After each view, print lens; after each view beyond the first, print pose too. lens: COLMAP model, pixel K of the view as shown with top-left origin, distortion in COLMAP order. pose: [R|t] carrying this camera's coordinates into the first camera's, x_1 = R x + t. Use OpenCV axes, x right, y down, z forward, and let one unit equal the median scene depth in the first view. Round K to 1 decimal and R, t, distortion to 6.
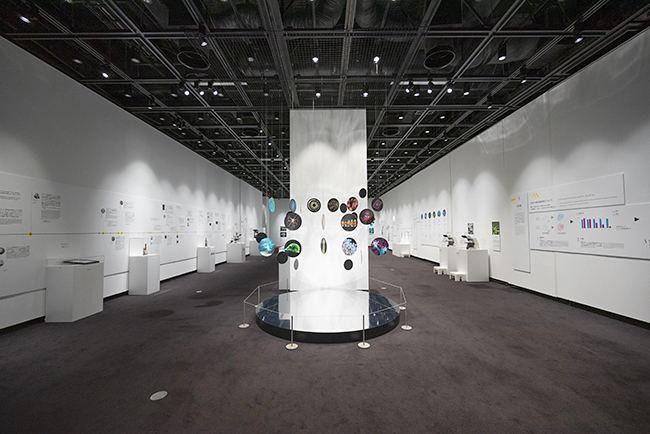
lens RADIAL K [[258.0, 0, 325.4], [0, 258.0, 221.4], [0, 0, 1]] dist [0.000731, 0.000134]
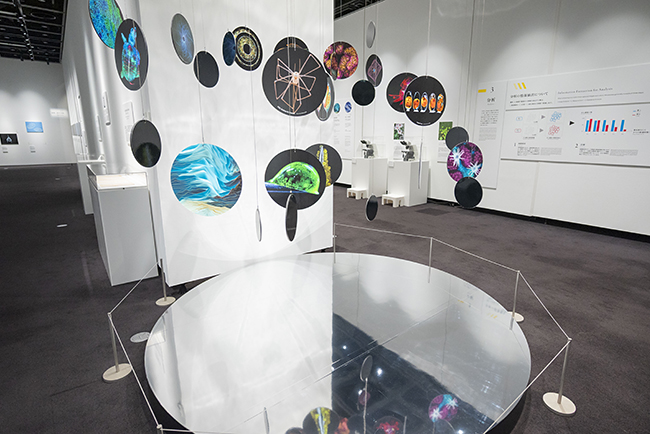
lens RADIAL K [[341.5, 0, 327.0], [0, 341.5, 212.0], [0, 0, 1]] dist [-0.004985, -0.000279]
pose [[0.774560, -0.123807, 0.620264, -0.292360], [-0.035593, 0.970570, 0.238176, 0.040641], [-0.631498, -0.206559, 0.747358, 0.584374]]
